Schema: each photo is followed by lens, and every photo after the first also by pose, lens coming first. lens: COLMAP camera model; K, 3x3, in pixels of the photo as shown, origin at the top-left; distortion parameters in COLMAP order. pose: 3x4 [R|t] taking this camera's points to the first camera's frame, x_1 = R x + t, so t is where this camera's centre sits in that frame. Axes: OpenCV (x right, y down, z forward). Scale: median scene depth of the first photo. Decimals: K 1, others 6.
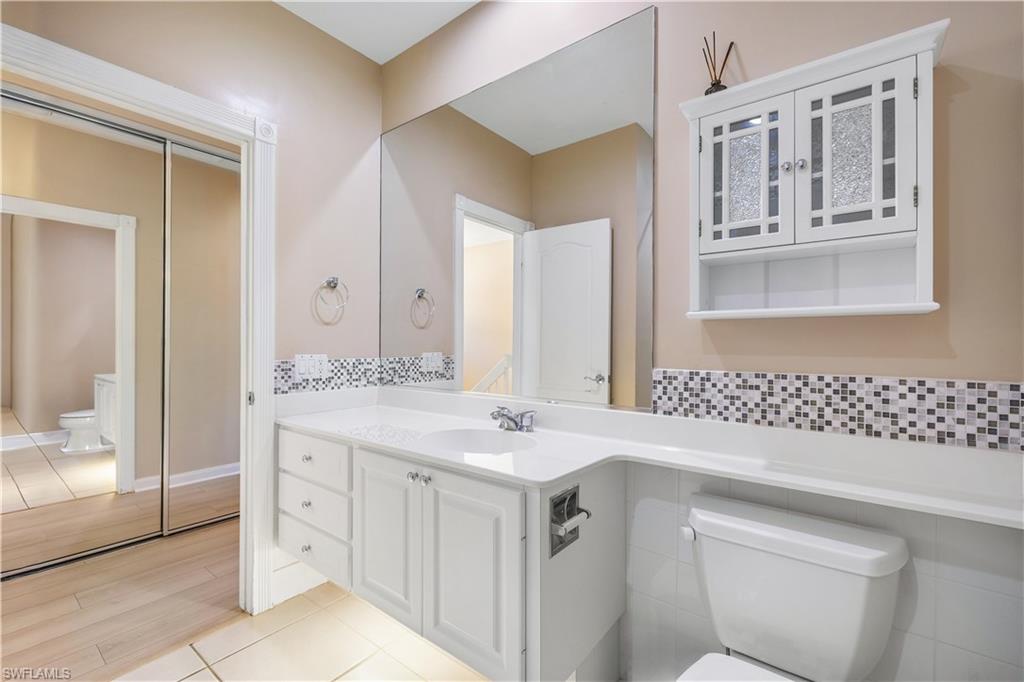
lens RADIAL K [[432.1, 0, 510.7], [0, 432.1, 340.2], [0, 0, 1]] dist [-0.002008, -0.000296]
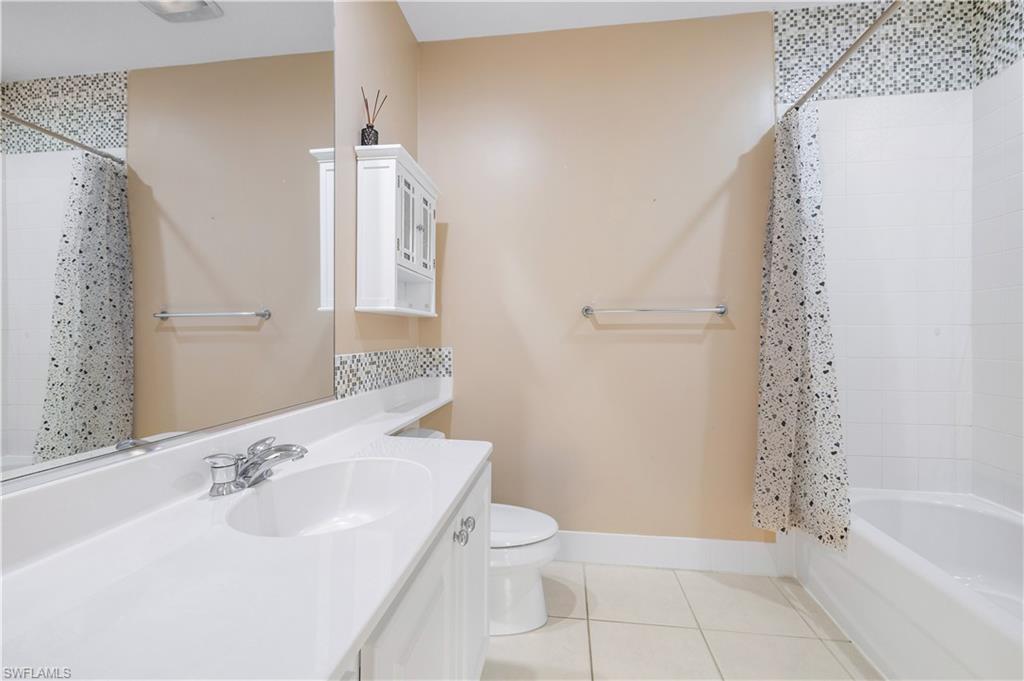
lens RADIAL K [[432.1, 0, 515.2], [0, 432.1, 338.0], [0, 0, 1]] dist [-0.002008, -0.000296]
pose [[-0.504939, -0.005932, 0.863135, -0.950838], [-0.002141, 0.999982, 0.005620, 0.021005], [-0.863153, 0.000990, -0.504942, 1.418512]]
